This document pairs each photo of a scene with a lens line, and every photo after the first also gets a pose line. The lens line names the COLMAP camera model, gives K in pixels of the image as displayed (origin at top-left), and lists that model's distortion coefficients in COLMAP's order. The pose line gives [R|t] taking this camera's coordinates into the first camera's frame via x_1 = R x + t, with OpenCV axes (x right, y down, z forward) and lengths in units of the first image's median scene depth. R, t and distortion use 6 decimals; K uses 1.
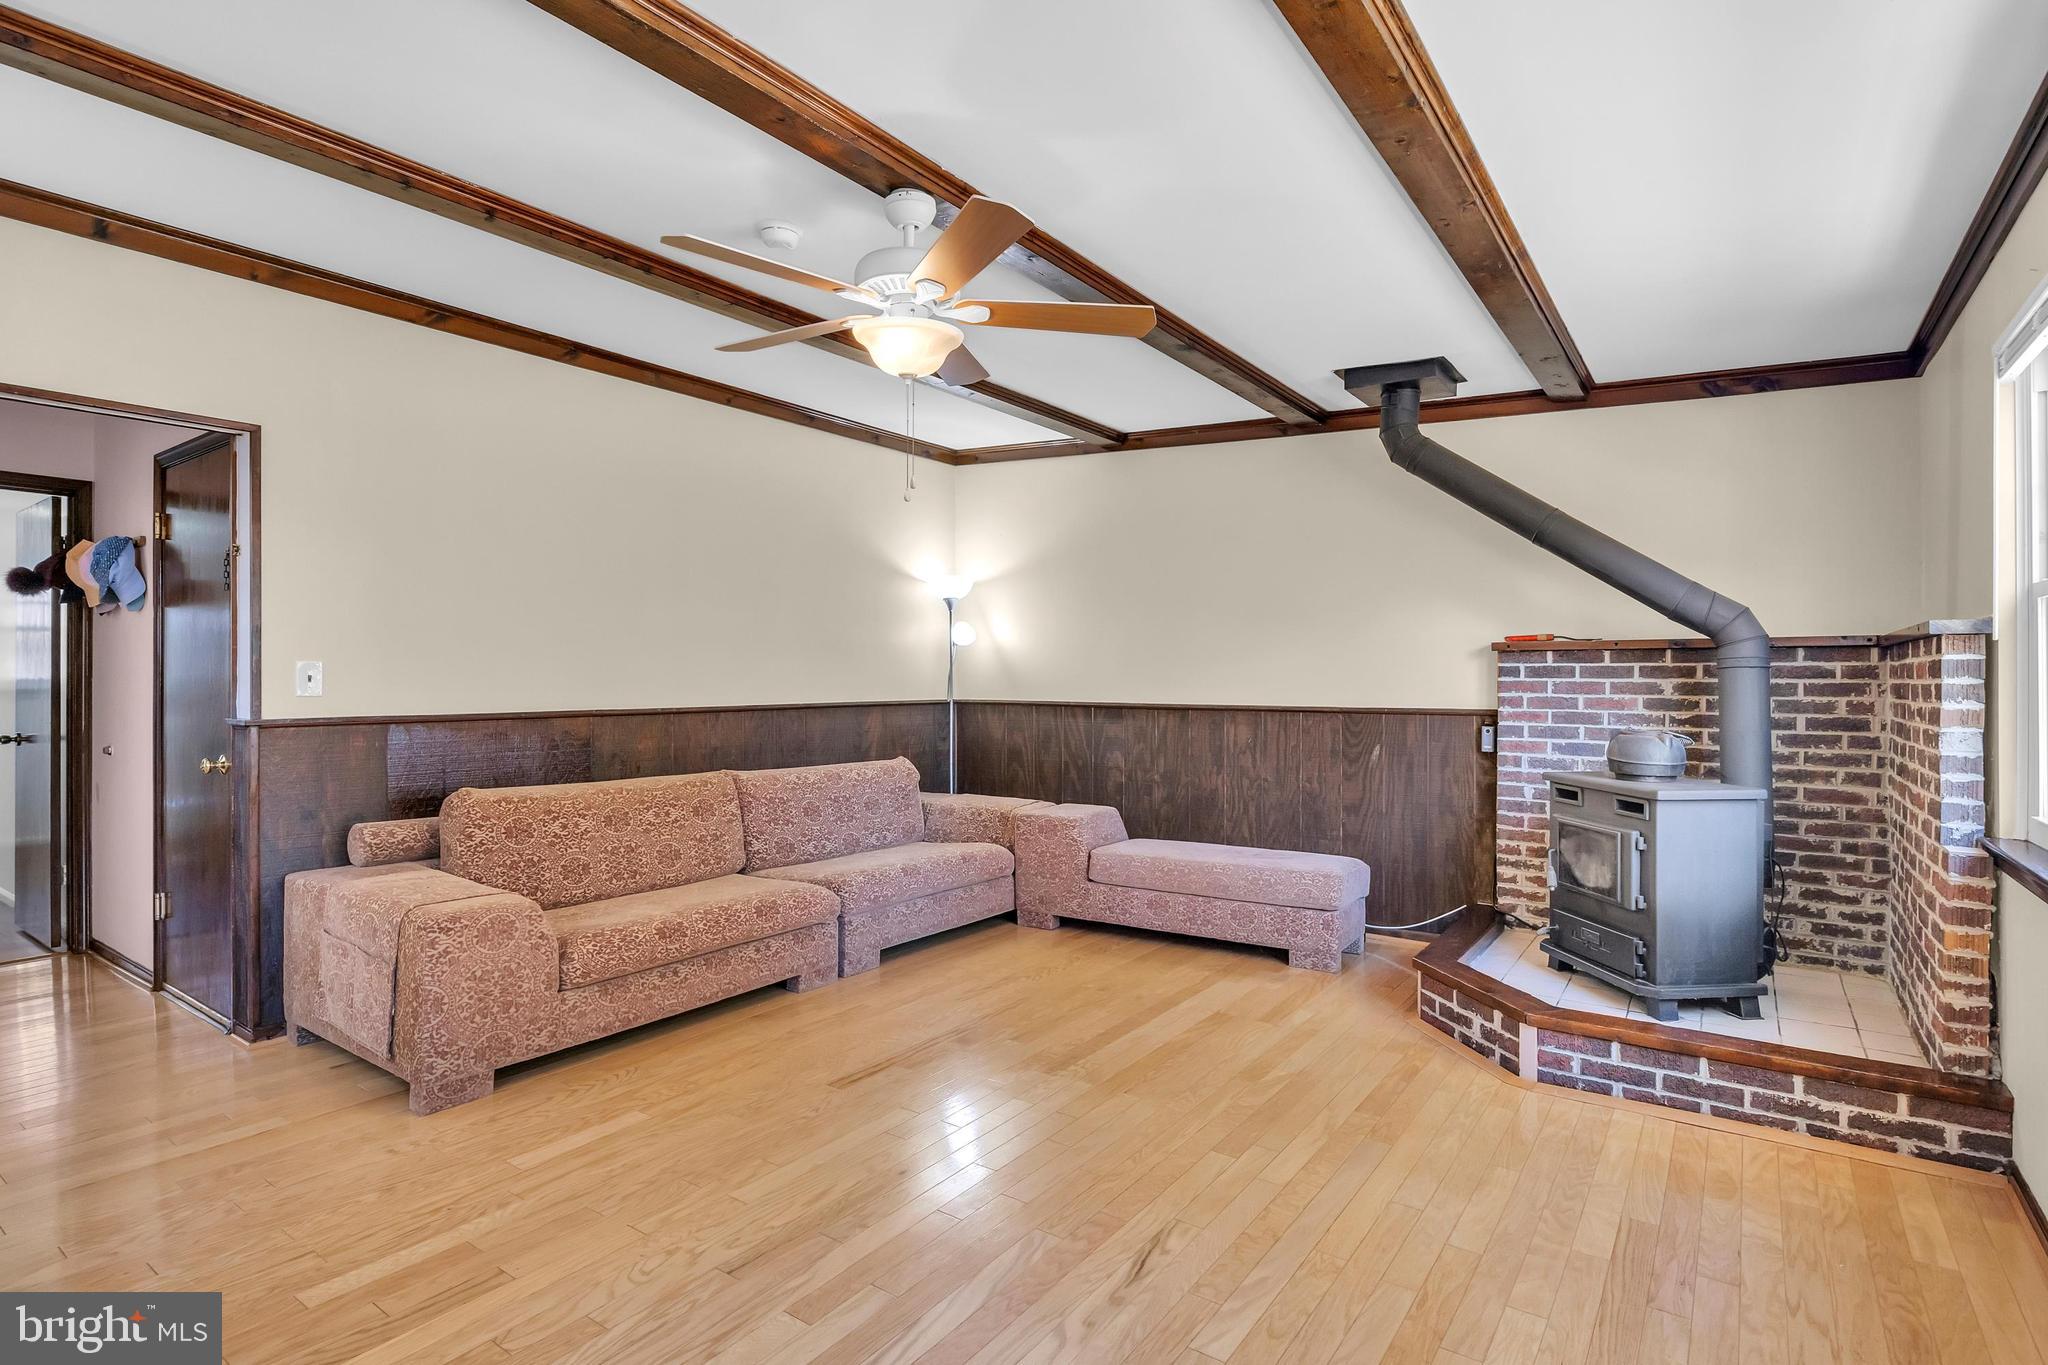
lens RADIAL K [[1017.5, 0, 1024.5], [0, 1017.5, 677.9], [0, 0, 1]] dist [-0.010319, 0.000019]
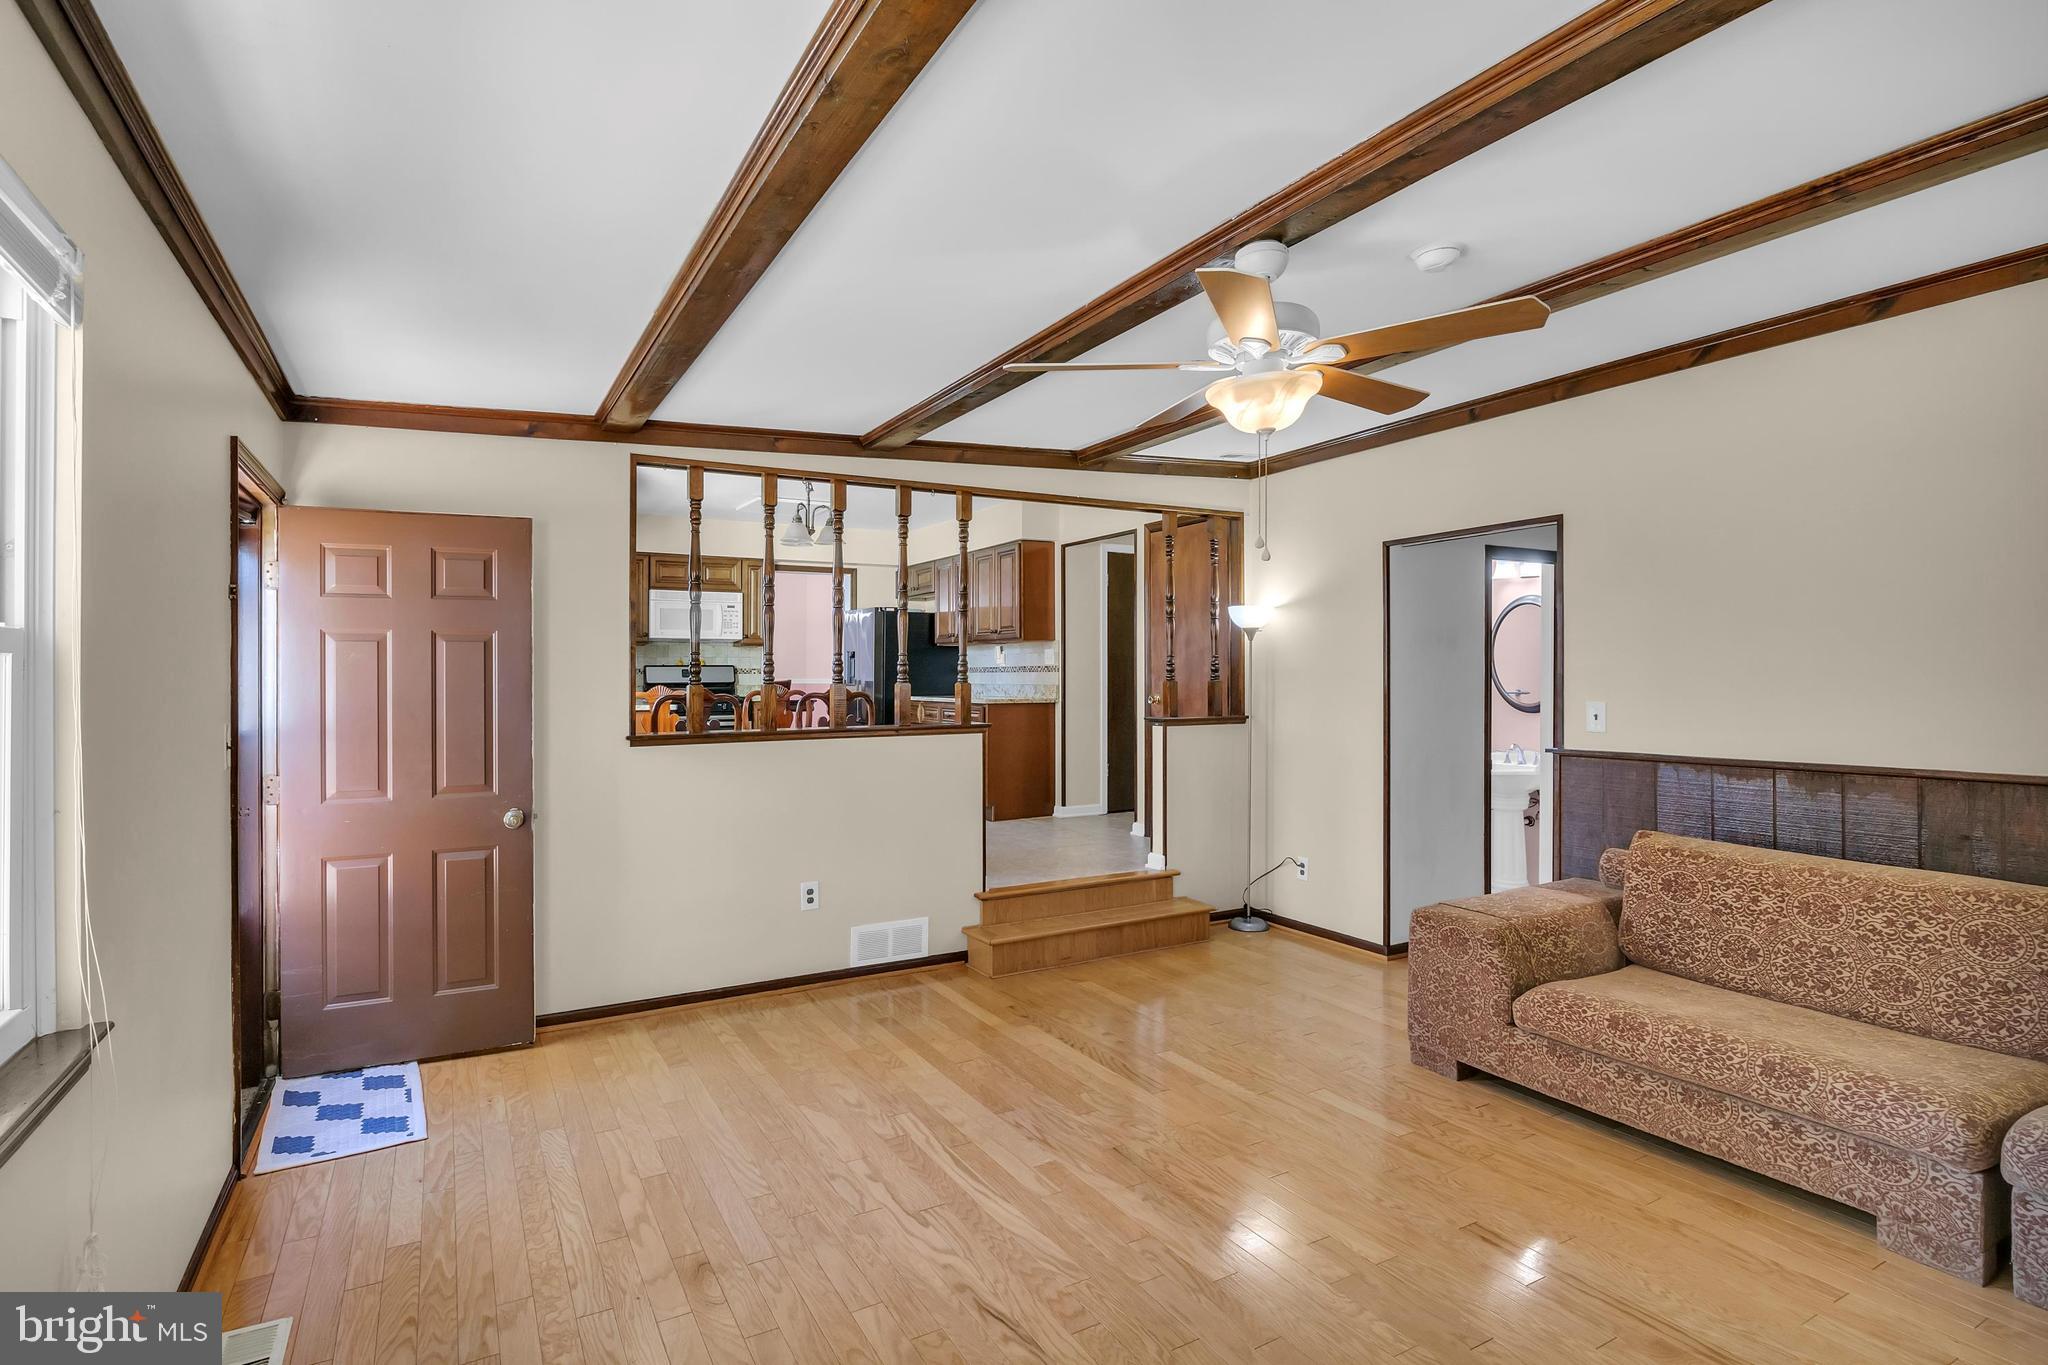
lens RADIAL K [[1017.5, 0, 1024.5], [0, 1017.5, 677.9], [0, 0, 1]] dist [-0.010319, 0.000019]
pose [[-0.423015, -0.000551, -0.906122, 0.537225], [0.005983, 0.999976, -0.003401, -0.037703], [0.906103, -0.006860, -0.423002, 0.754633]]
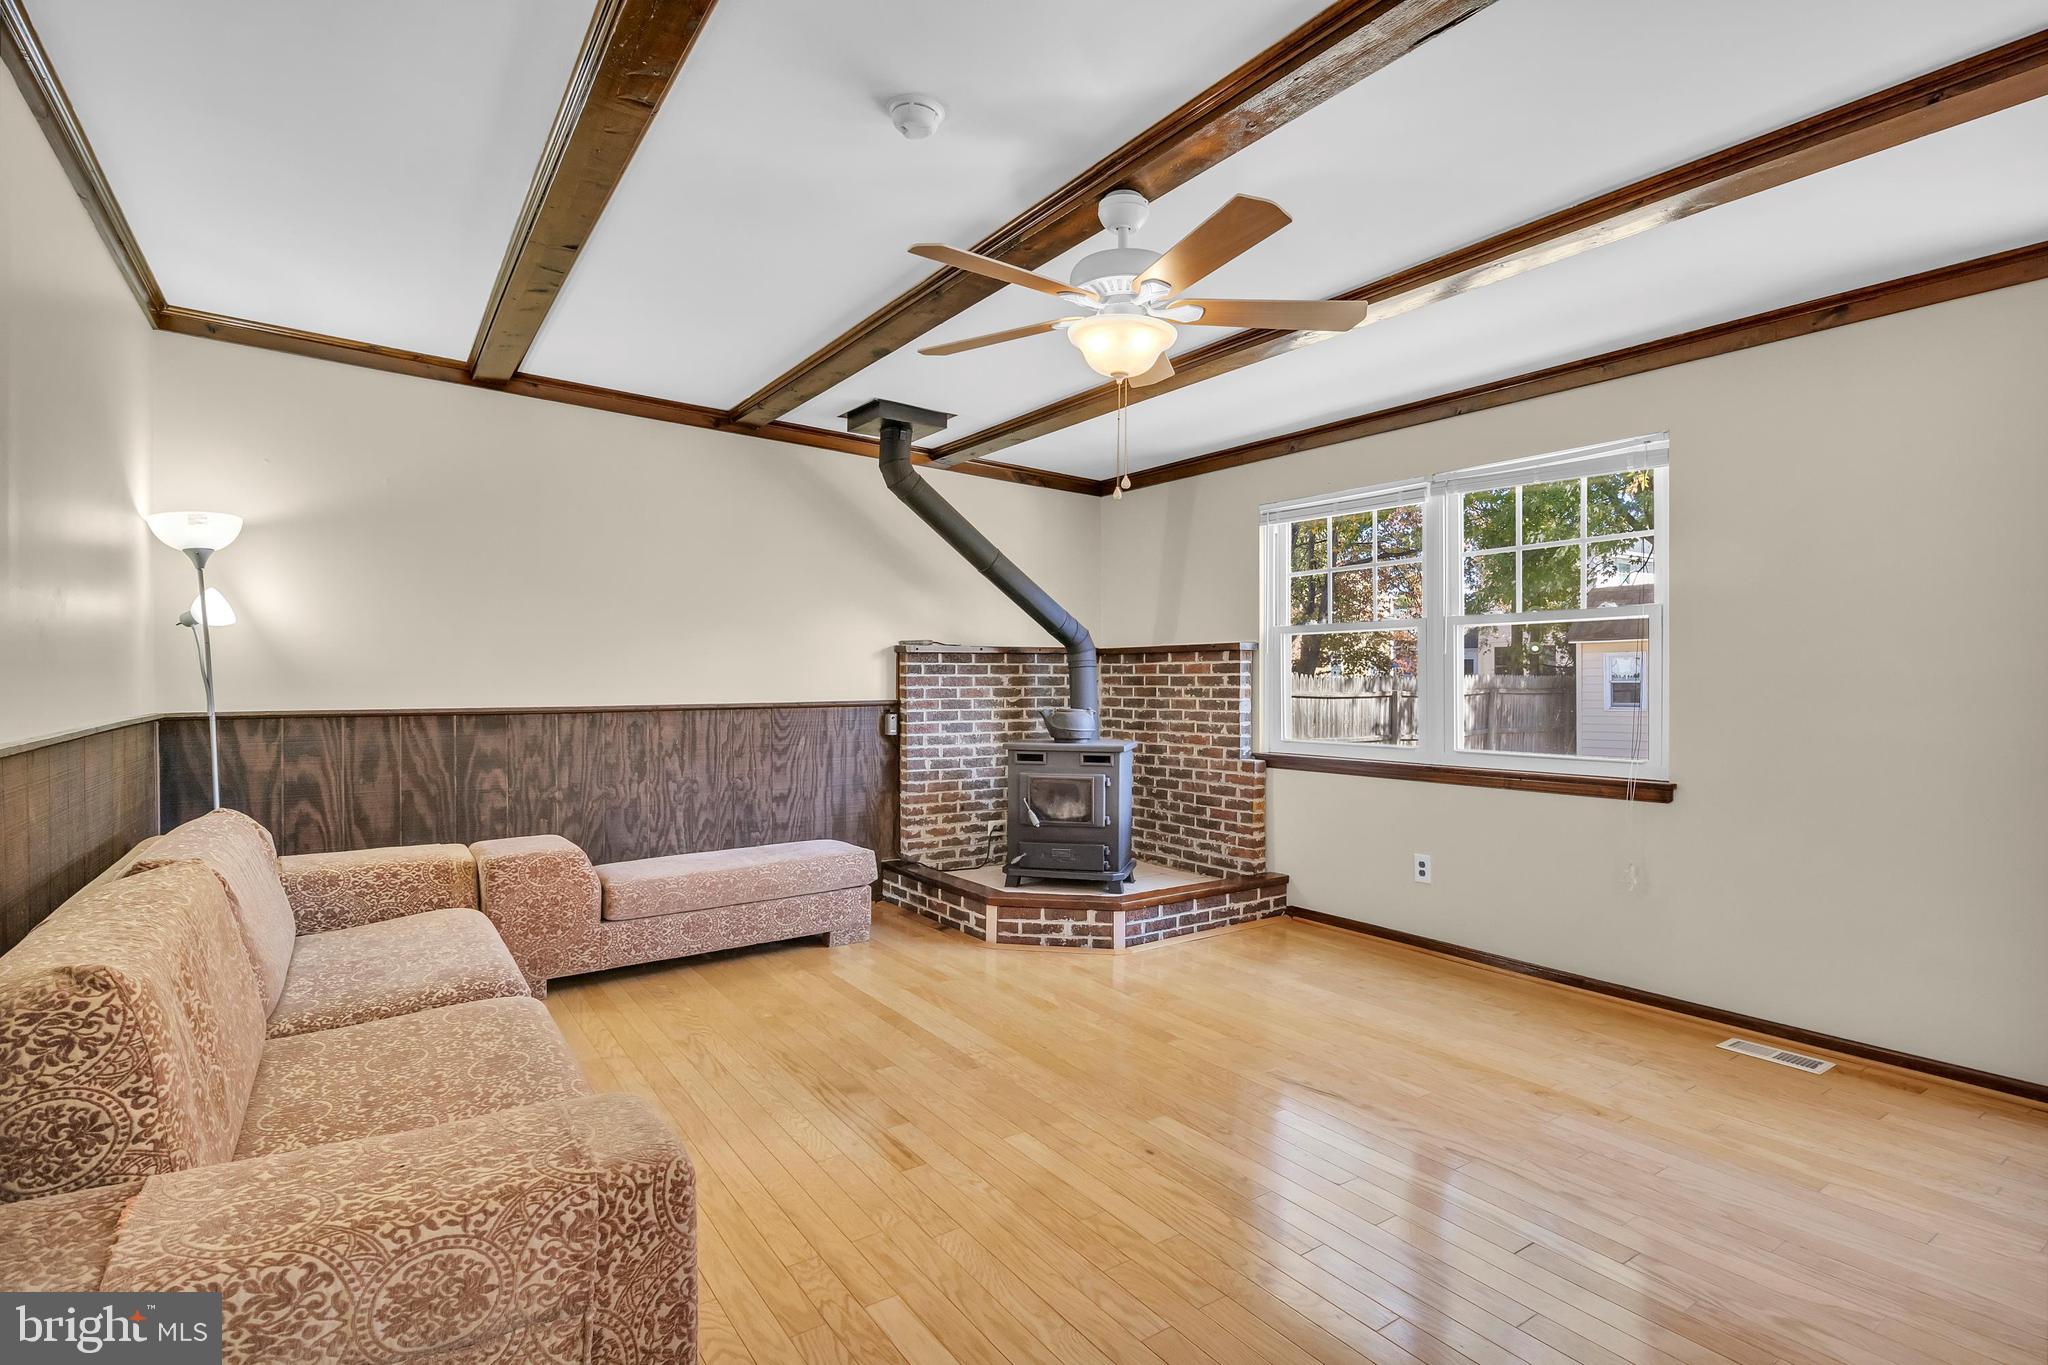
lens RADIAL K [[1015.6, 0, 1027.5], [0, 1015.6, 670.4], [0, 0, 1]] dist [-0.016393, 0.000293]
pose [[0.349106, -0.000136, 0.937083, -0.687887], [0.004543, 0.999988, -0.001547, -0.002378], [-0.937072, 0.004797, 0.349102, 0.458157]]
